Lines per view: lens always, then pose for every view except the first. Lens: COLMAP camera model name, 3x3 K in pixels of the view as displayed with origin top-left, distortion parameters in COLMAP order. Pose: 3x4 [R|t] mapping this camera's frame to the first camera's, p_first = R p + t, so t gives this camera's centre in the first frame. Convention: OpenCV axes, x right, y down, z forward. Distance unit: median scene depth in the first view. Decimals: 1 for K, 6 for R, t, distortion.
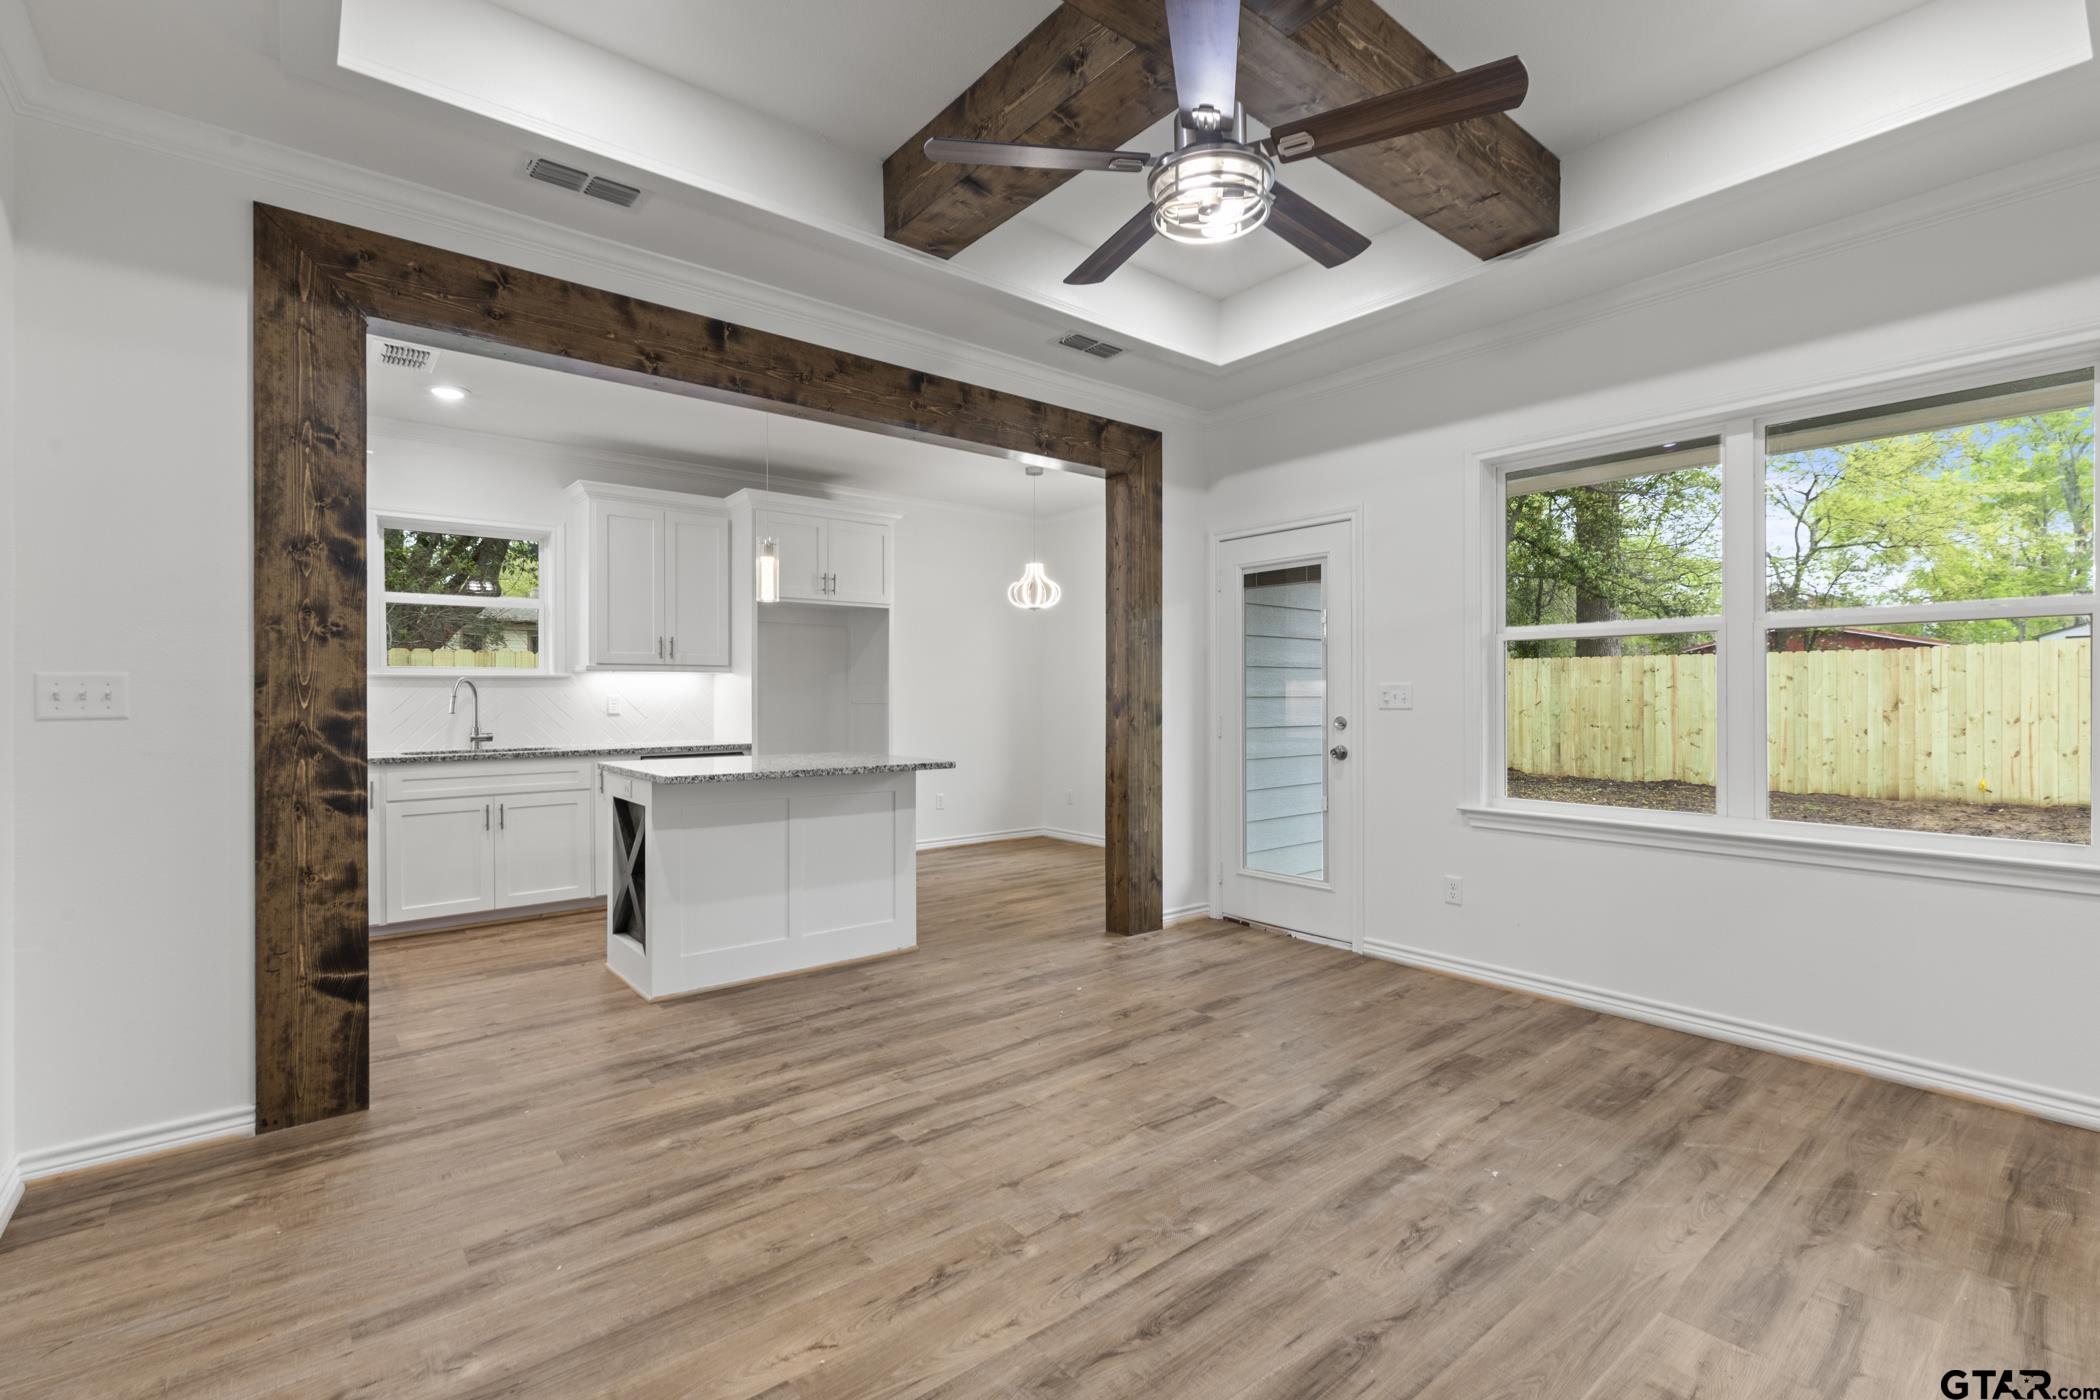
lens RADIAL K [[943.5, 0, 1036.8], [0, 943.5, 695.4], [0, 0, 1]] dist [0.005943, -0.001219]
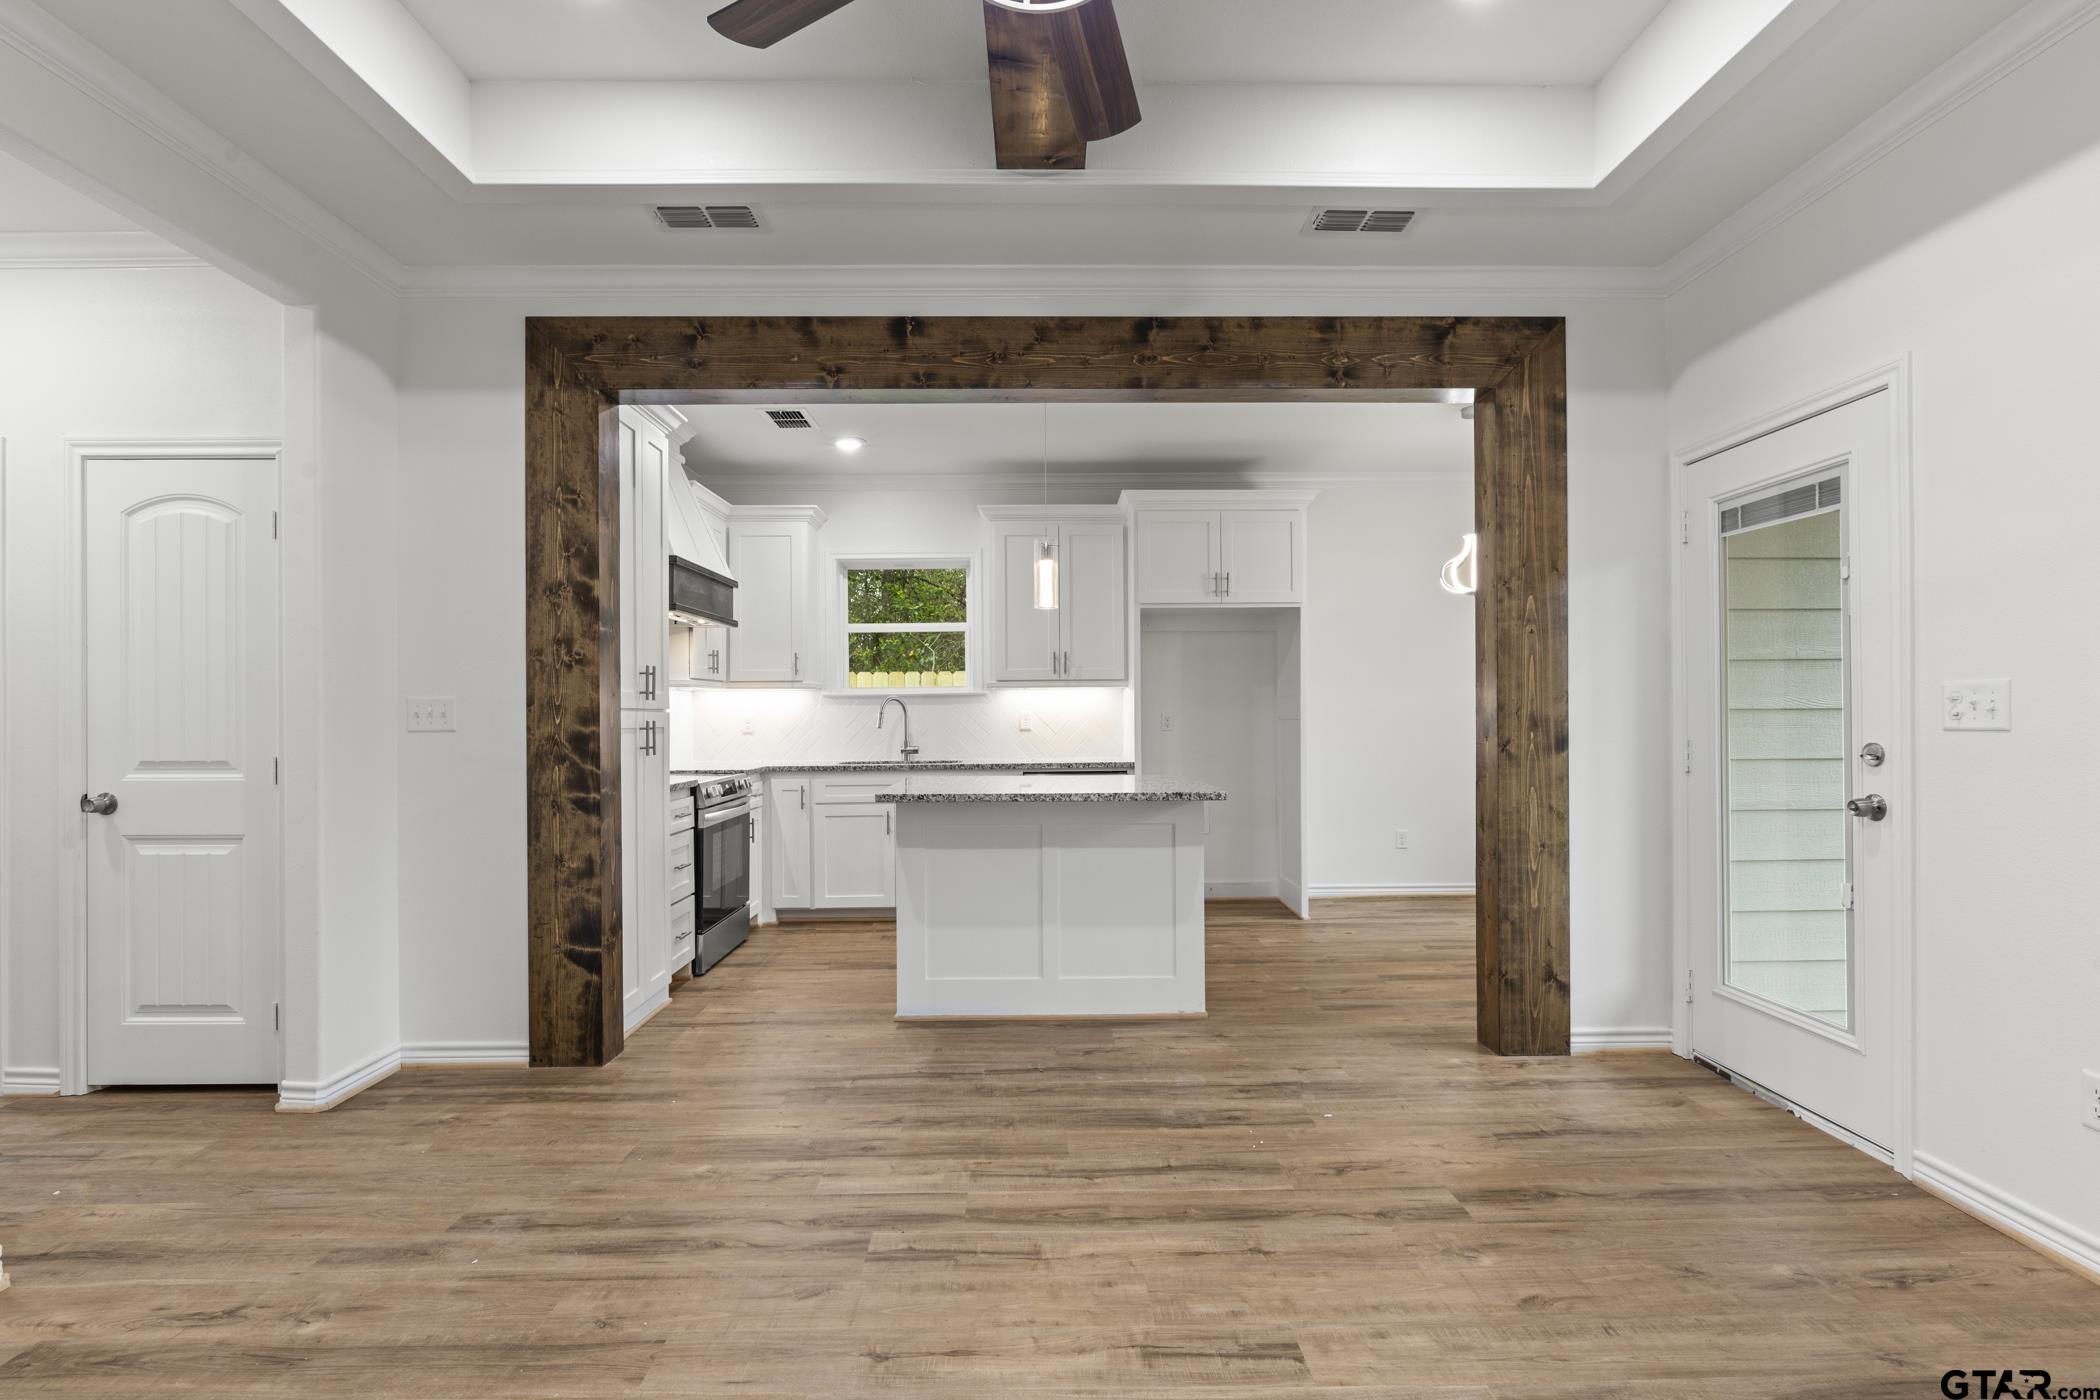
lens RADIAL K [[971.7, 0, 1039.4], [0, 971.7, 710.6], [0, 0, 1]] dist [-0.004886, -0.000180]
pose [[0.785007, -0.005516, -0.619462, 0.419170], [0.005689, 0.999982, -0.001695, 0.001947], [0.619461, -0.002194, 0.785025, 0.355075]]
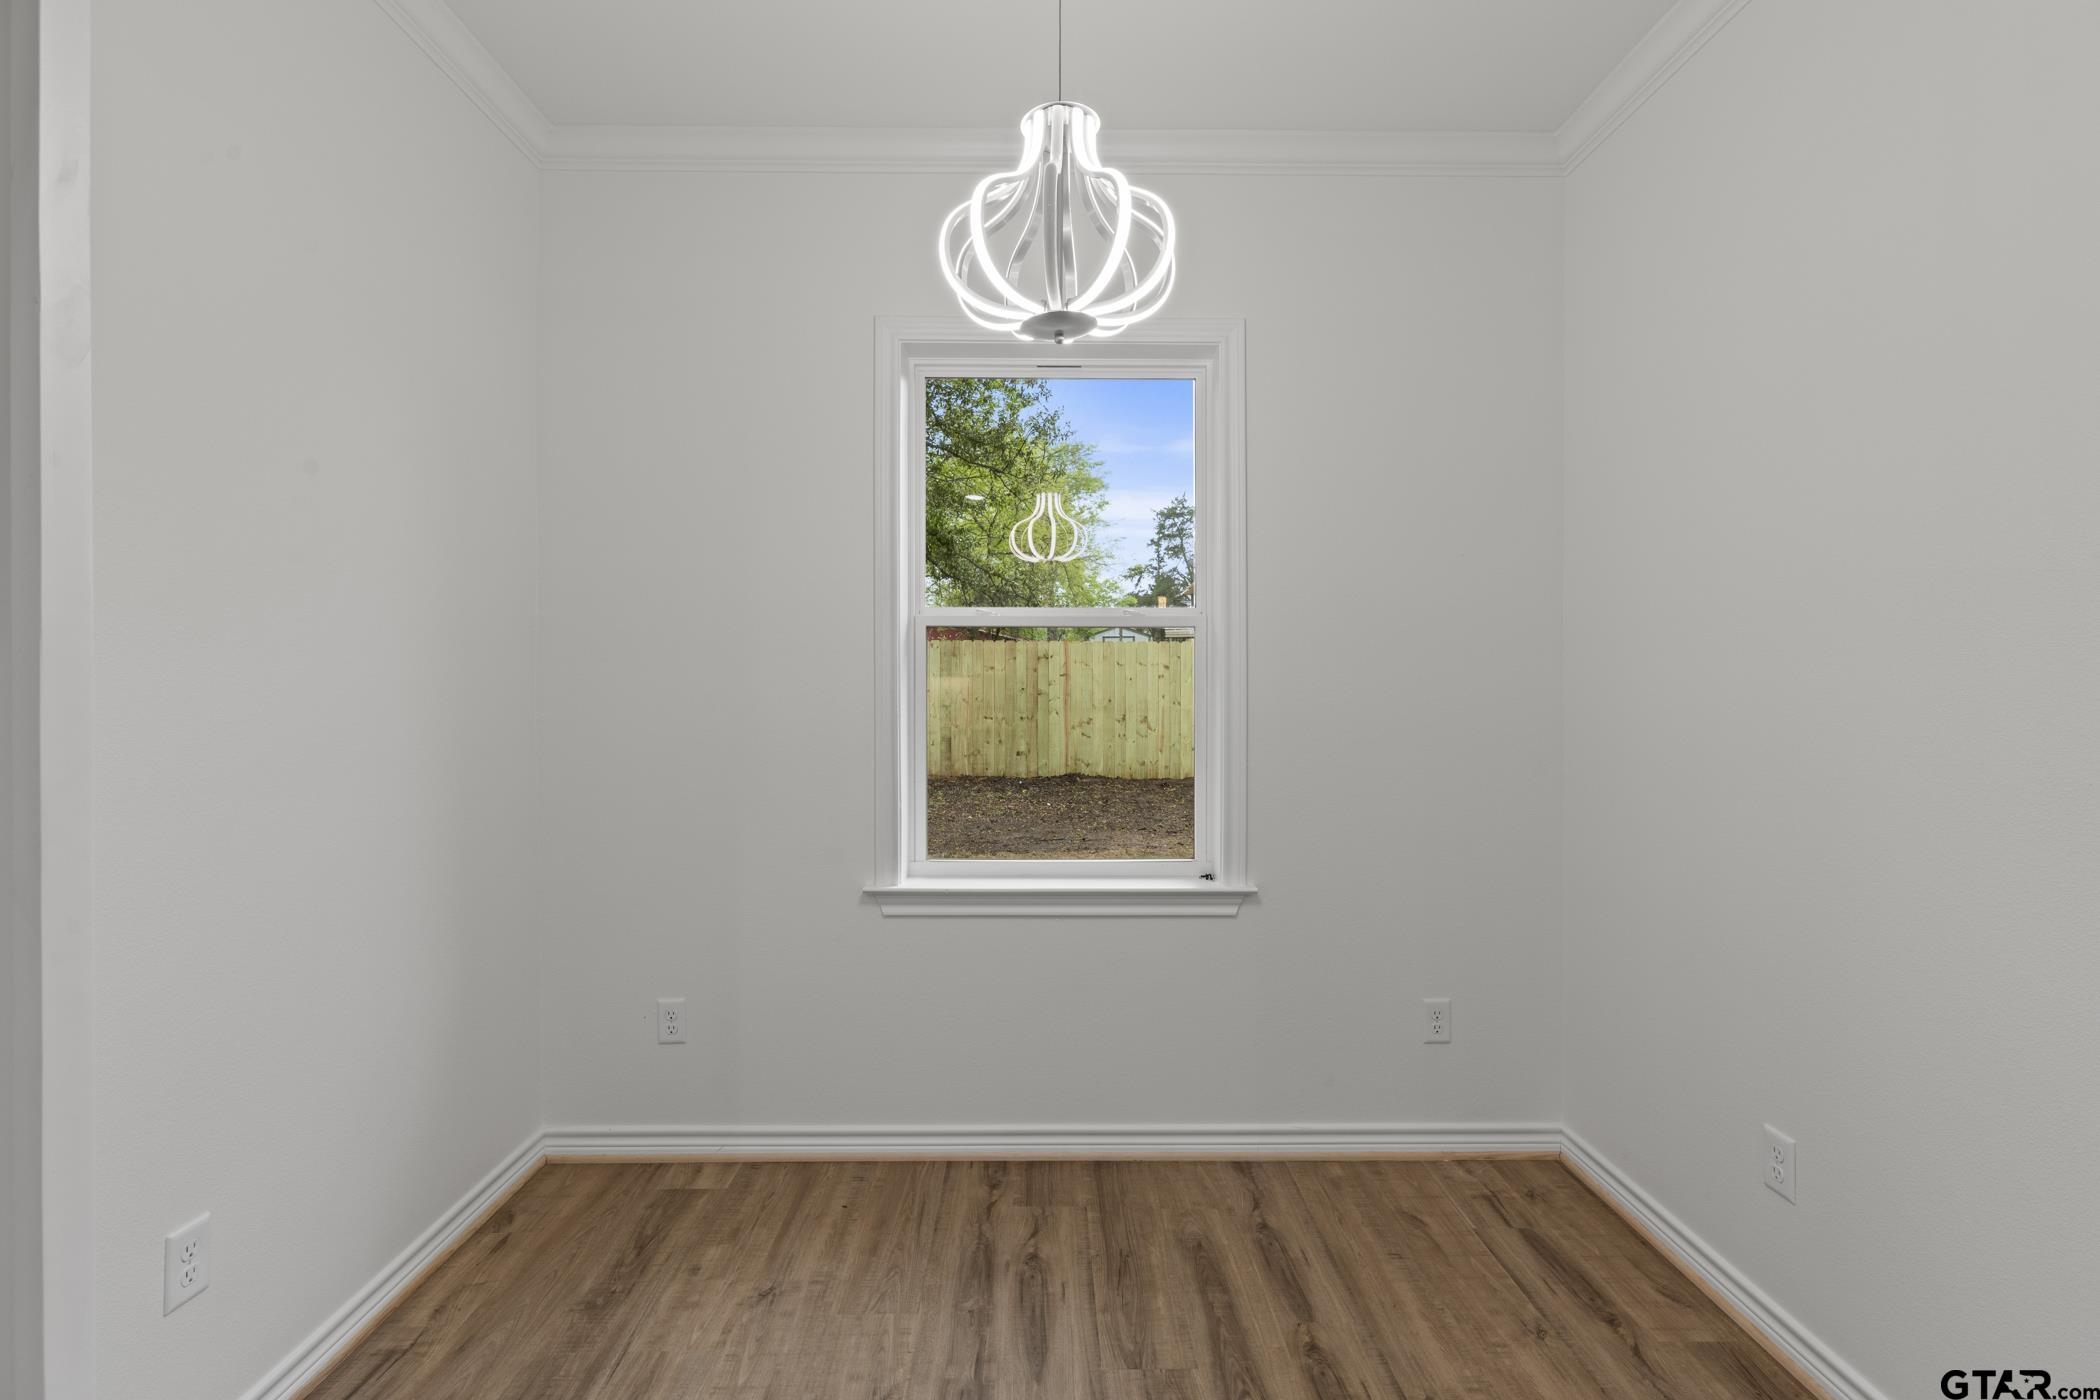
lens RADIAL K [[943.5, 0, 1043.5], [0, 943.5, 687.3], [0, 0, 1]] dist [0.005943, -0.001219]
pose [[0.609495, -0.006643, 0.792762, -0.379344], [-0.002599, 0.999943, 0.010377, -0.025522], [-0.792786, -0.008385, 0.609442, 1.780619]]
